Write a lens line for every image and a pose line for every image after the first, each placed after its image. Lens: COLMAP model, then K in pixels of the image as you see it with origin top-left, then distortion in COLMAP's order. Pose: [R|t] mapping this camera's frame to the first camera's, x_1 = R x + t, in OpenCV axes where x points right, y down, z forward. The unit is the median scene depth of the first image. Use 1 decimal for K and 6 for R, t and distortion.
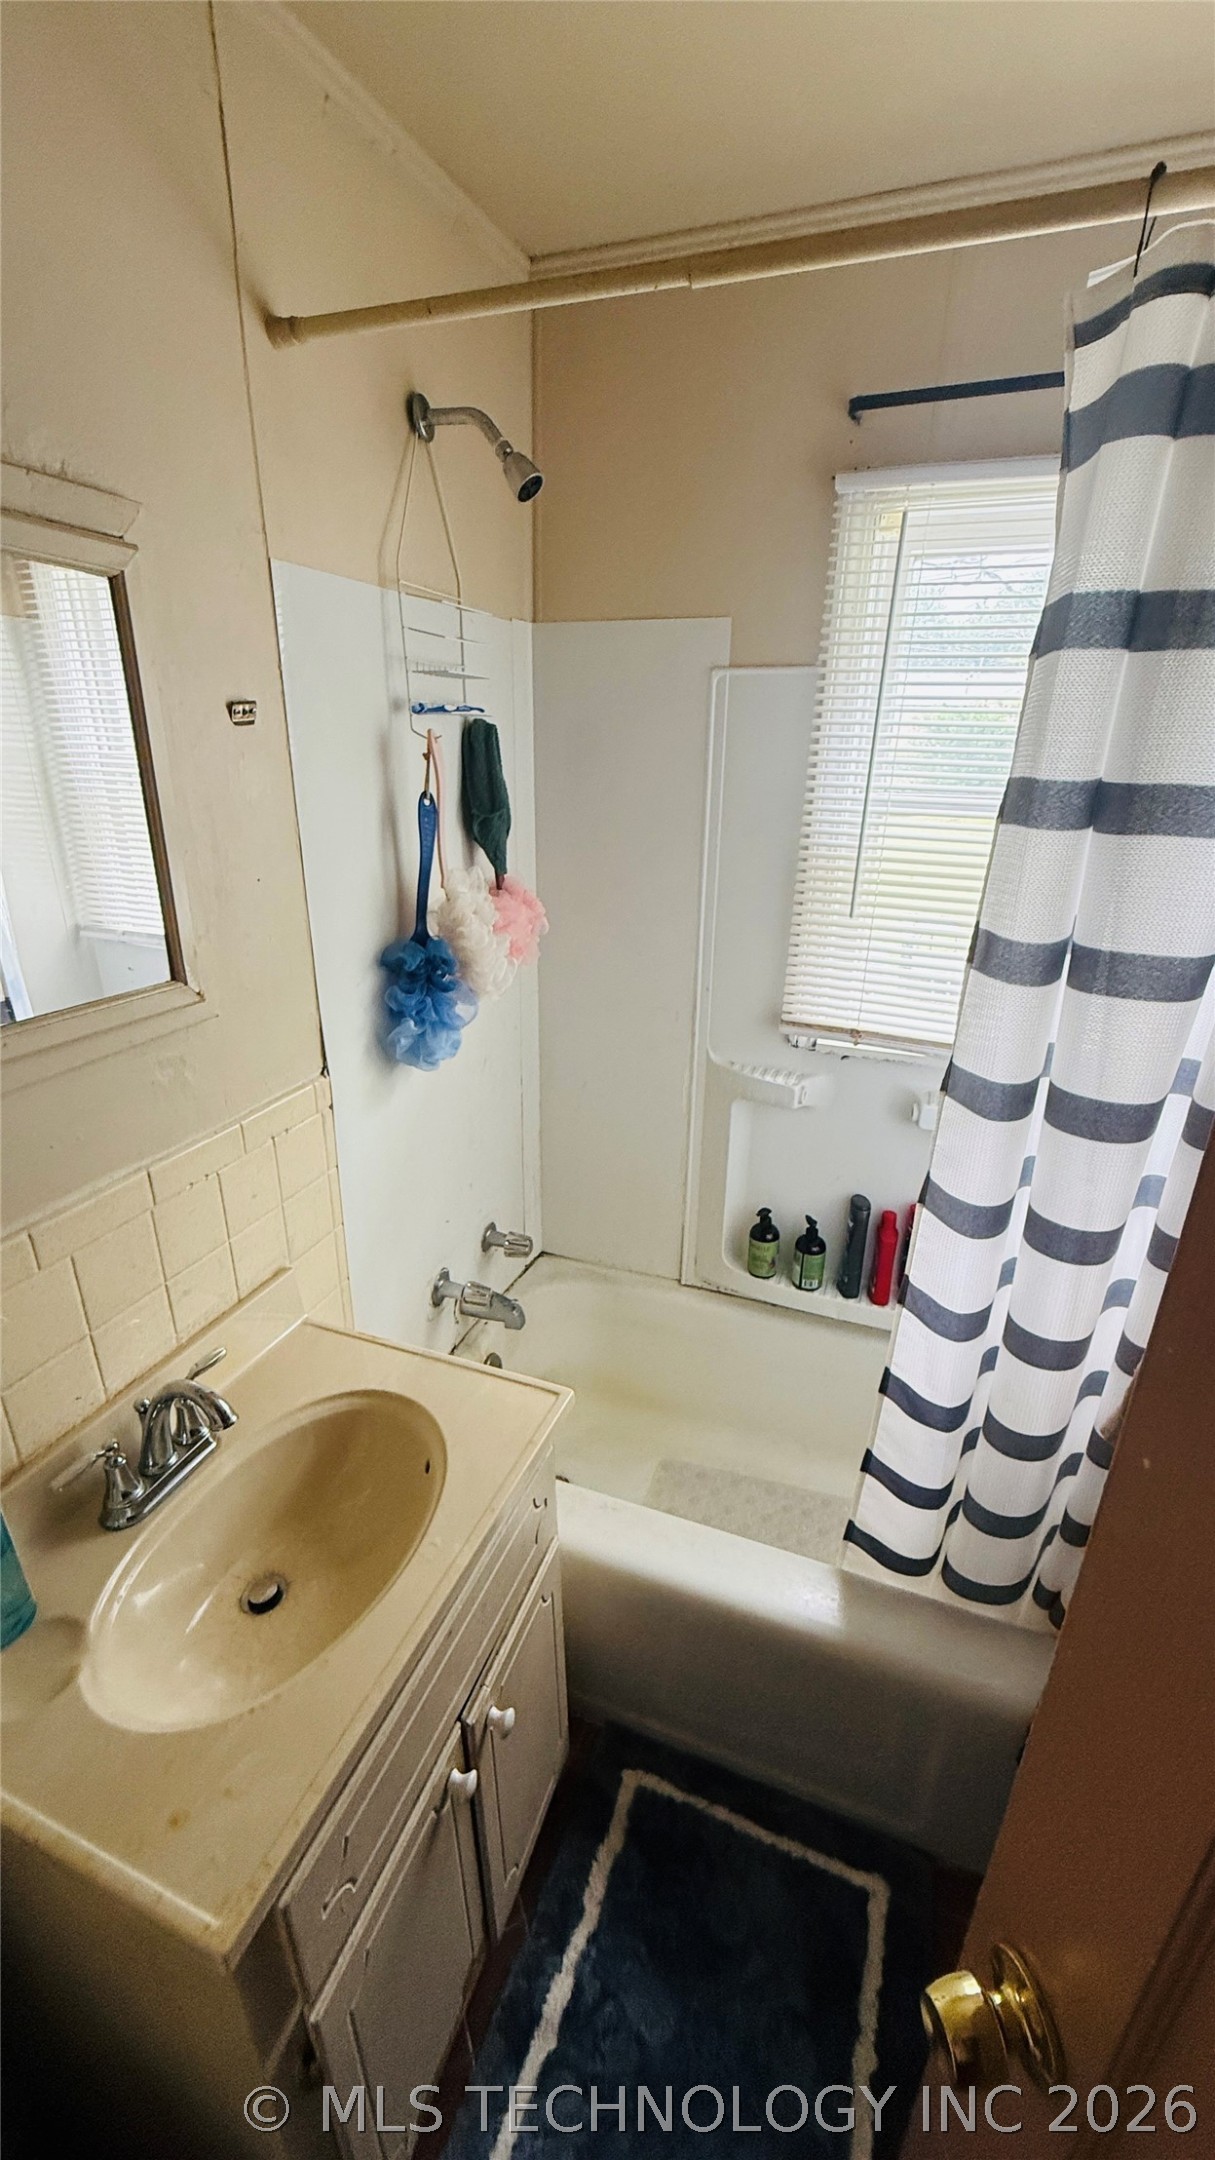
lens RADIAL K [[865.4, 0, 607.5], [0, 865.4, 1080.0], [0, 0, 1]] dist [-0.002628, 0.000454]
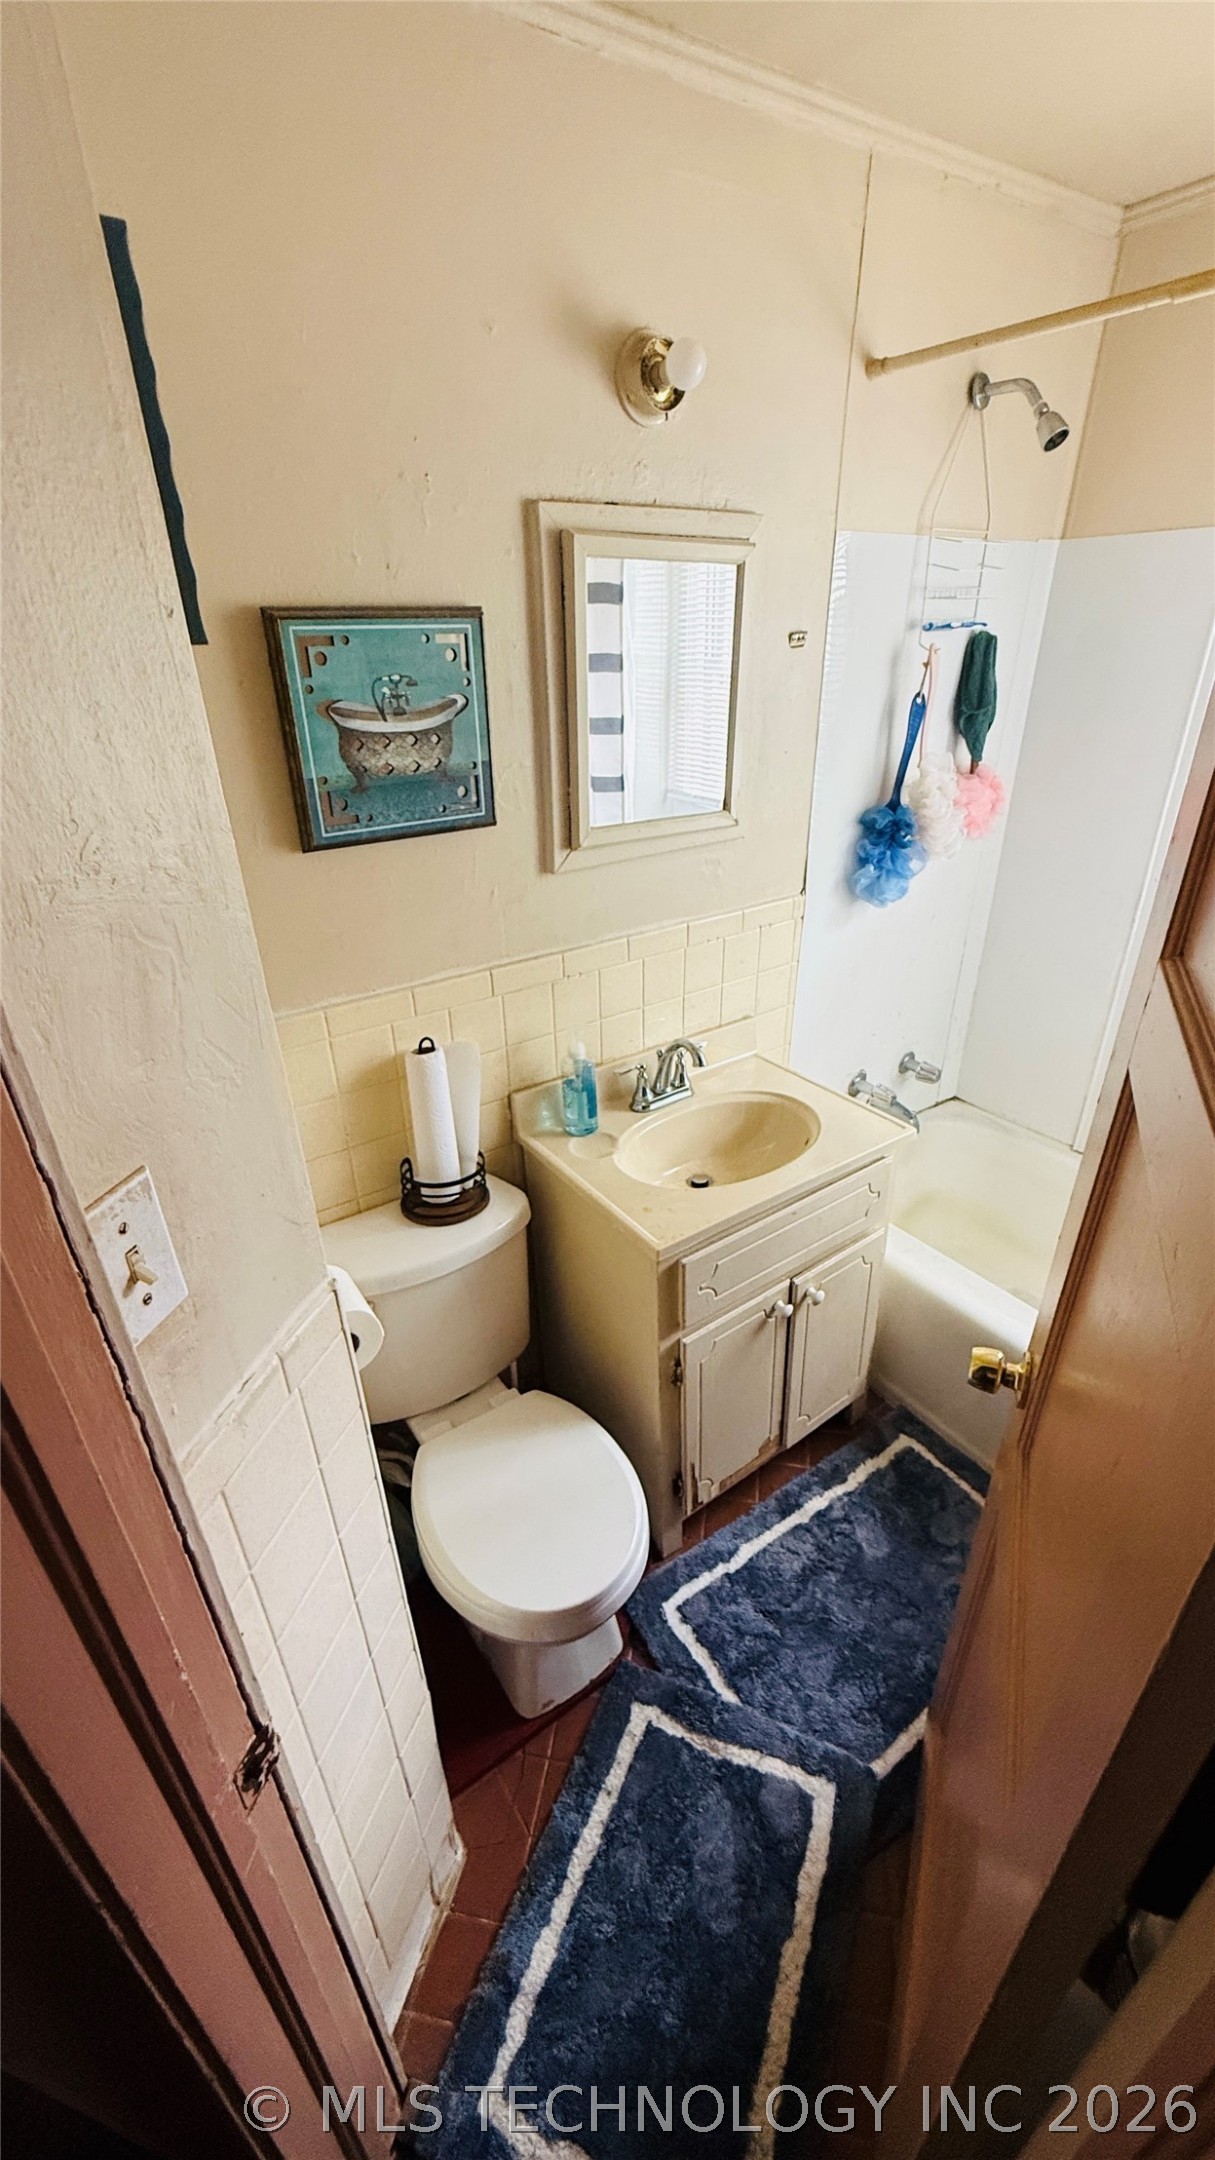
lens RADIAL K [[865.4, 0, 607.5], [0, 865.4, 1080.0], [0, 0, 1]] dist [-0.002628, 0.000454]
pose [[0.827896, 0.231941, -0.510678, 0.208866], [-0.177318, 0.972028, 0.154016, 0.126894], [0.532116, -0.036957, 0.845865, -0.402626]]
